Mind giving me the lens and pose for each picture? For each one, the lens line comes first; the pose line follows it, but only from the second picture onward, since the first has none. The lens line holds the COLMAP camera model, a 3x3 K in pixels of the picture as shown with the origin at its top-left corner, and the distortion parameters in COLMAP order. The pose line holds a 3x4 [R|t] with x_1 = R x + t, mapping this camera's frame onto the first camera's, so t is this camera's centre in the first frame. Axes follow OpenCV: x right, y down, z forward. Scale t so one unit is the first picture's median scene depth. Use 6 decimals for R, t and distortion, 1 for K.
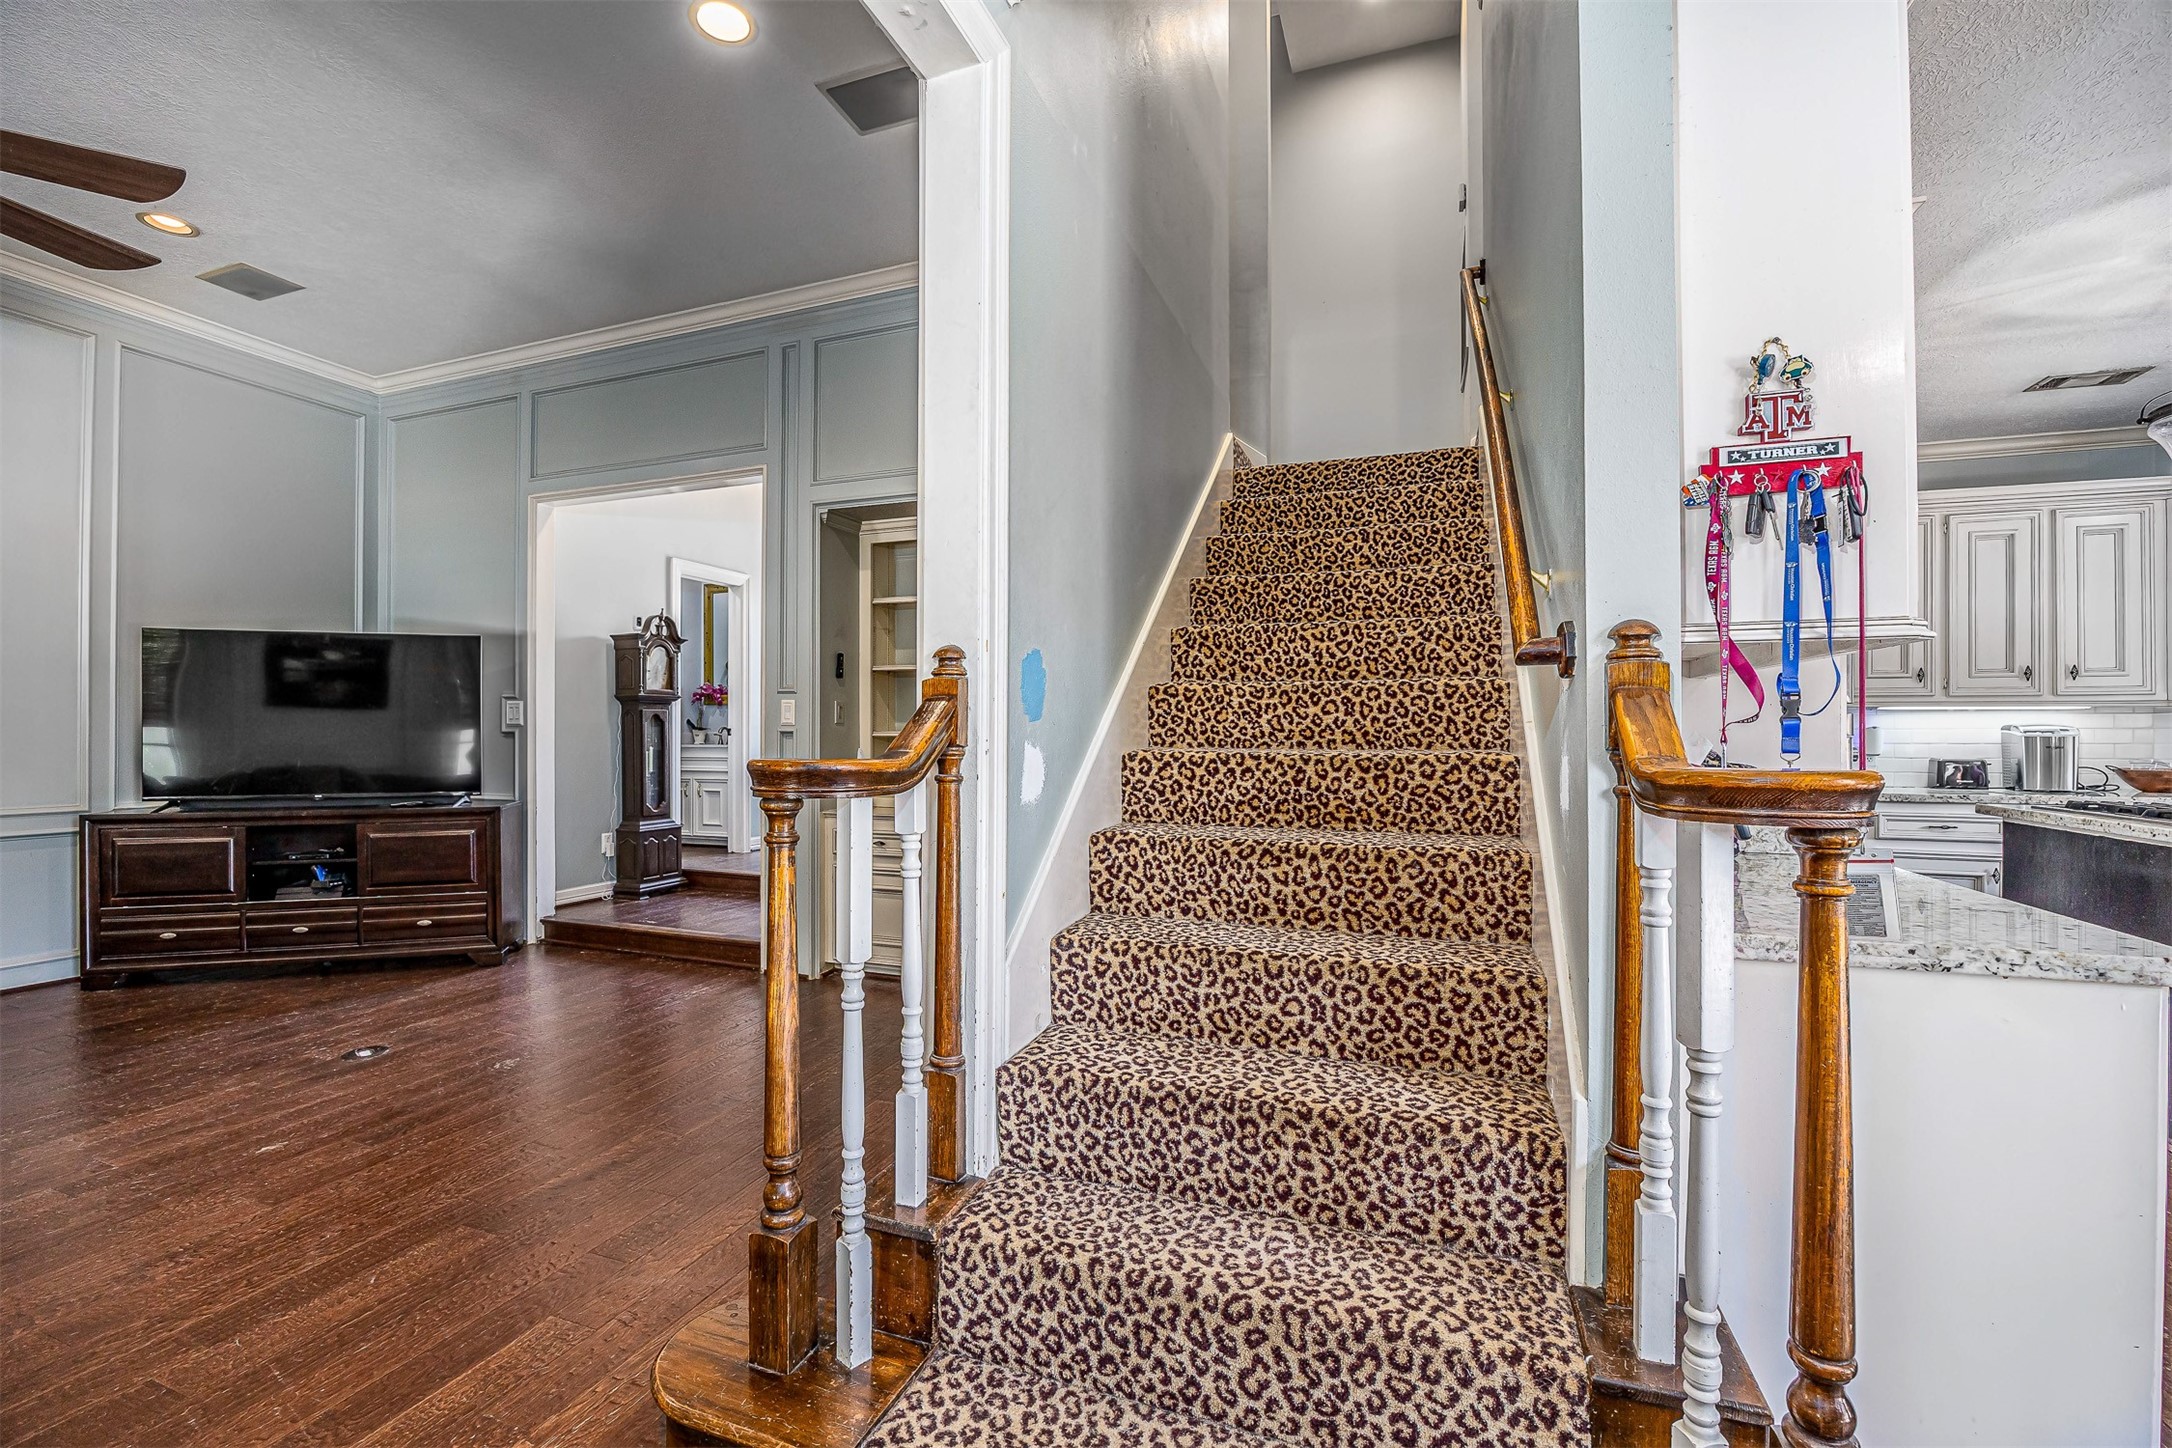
lens RADIAL K [[933.5, 0, 1079.8], [0, 933.5, 733.8], [0, 0, 1]] dist [-0.022476, 0.002086]
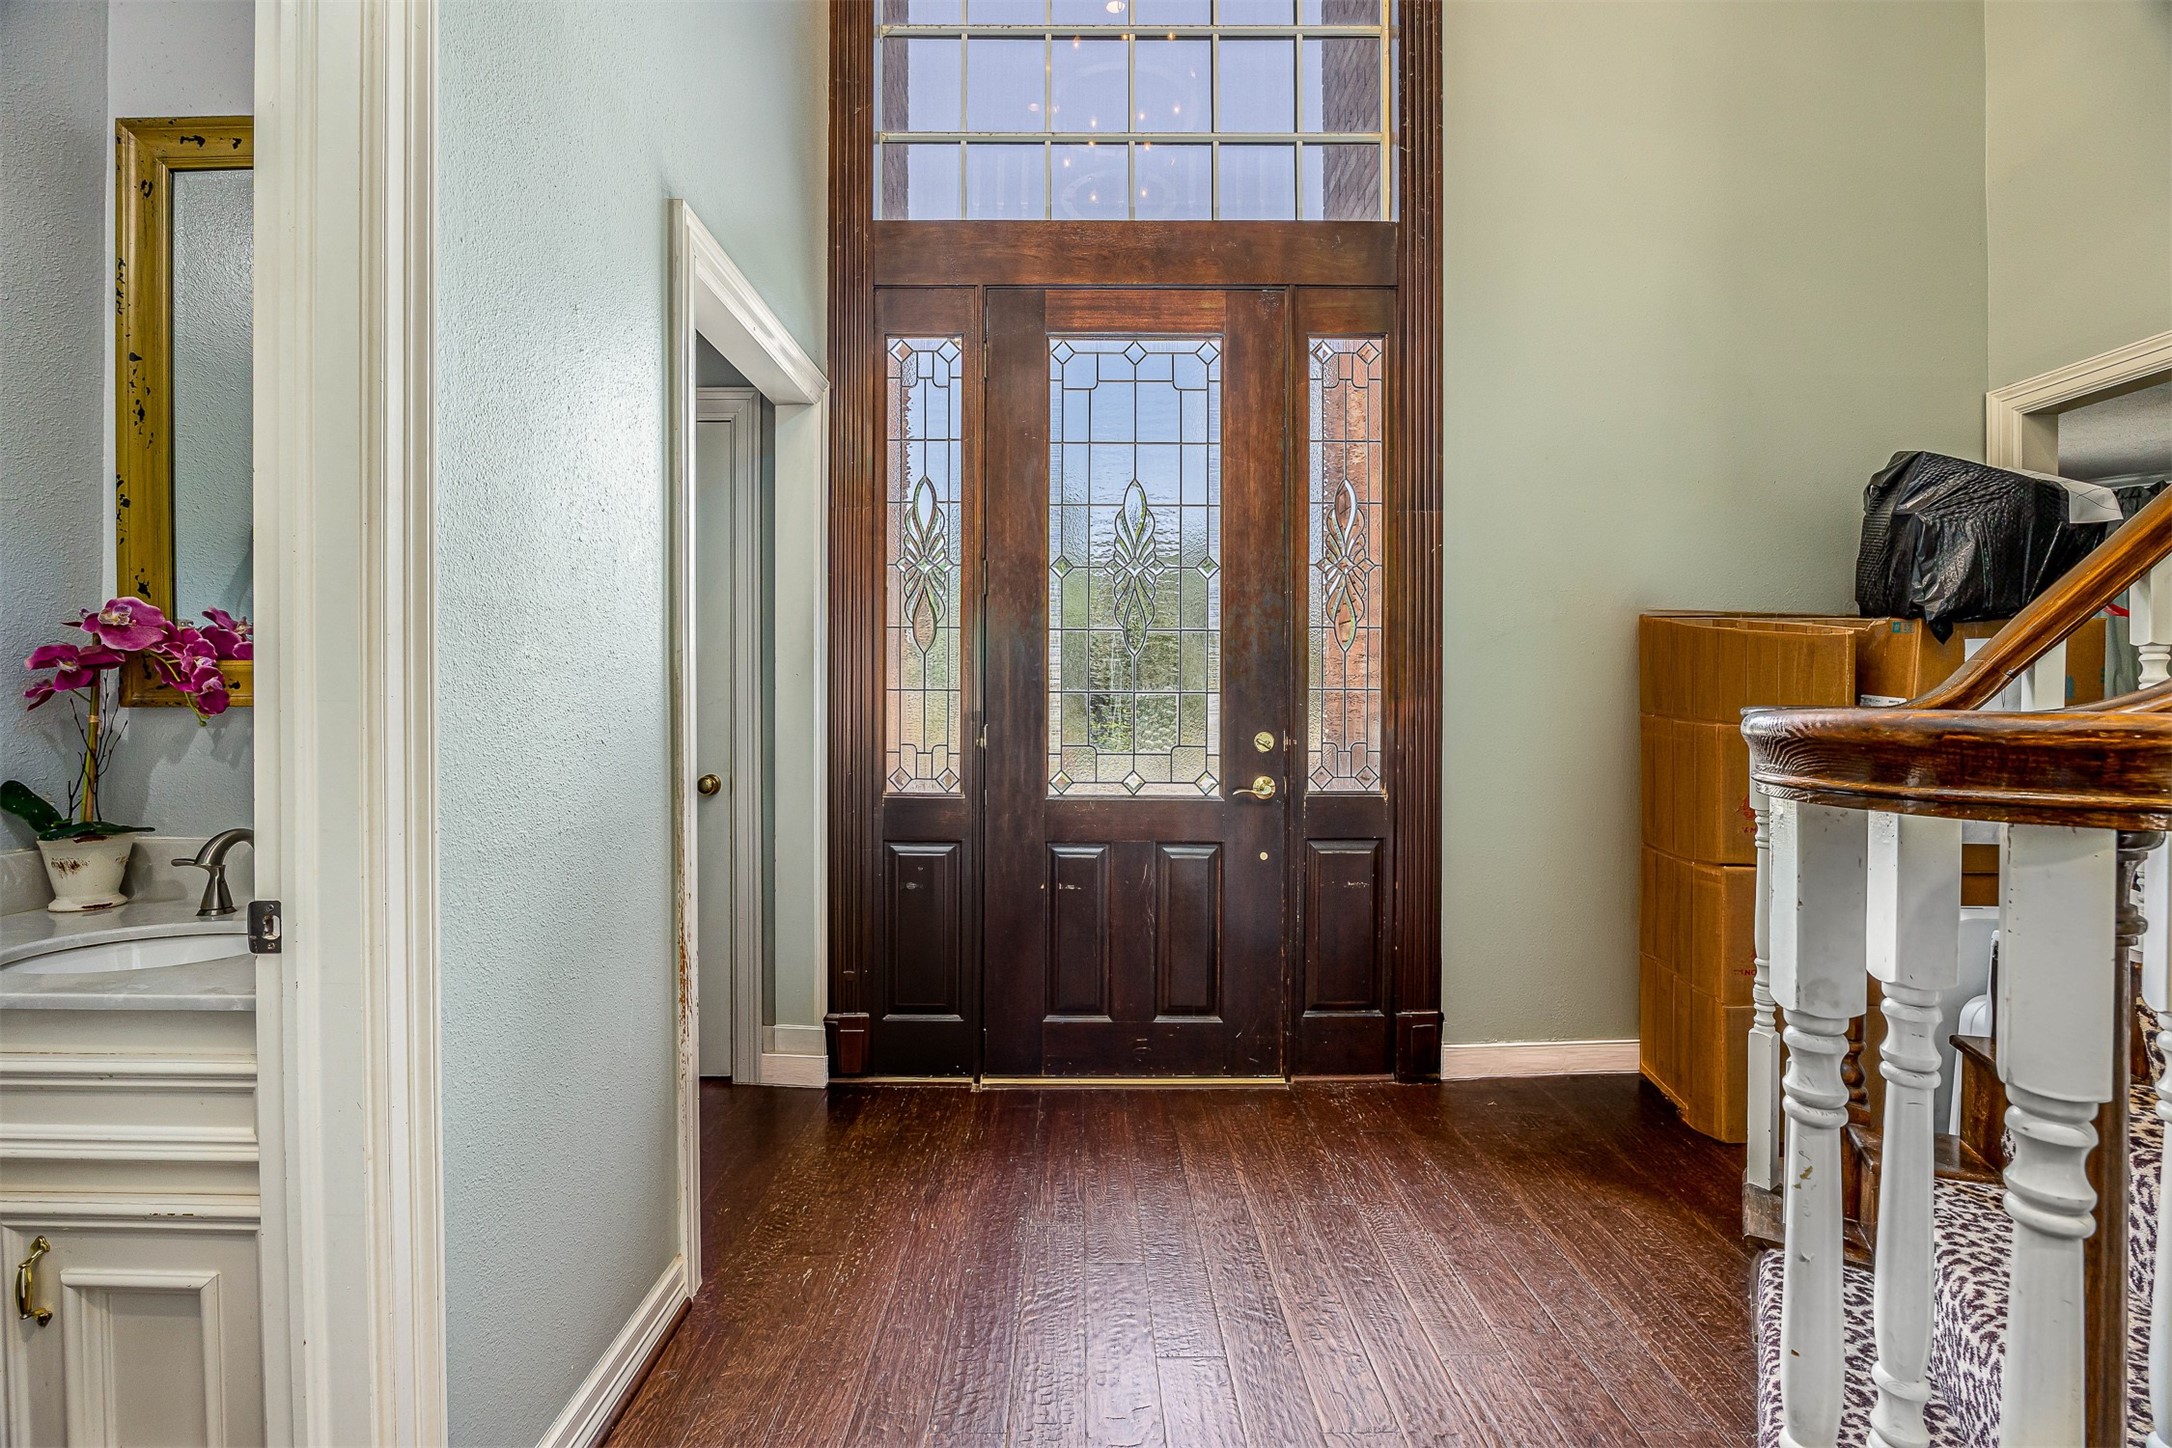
lens RADIAL K [[933.5, 0, 1084.0], [0, 933.5, 719.5], [0, 0, 1]] dist [-0.022476, 0.002086]
pose [[0.933249, -0.009016, 0.359117, -0.281560], [0.004438, 0.999898, 0.013571, -0.030291], [-0.359202, -0.011072, 0.933194, 0.746746]]
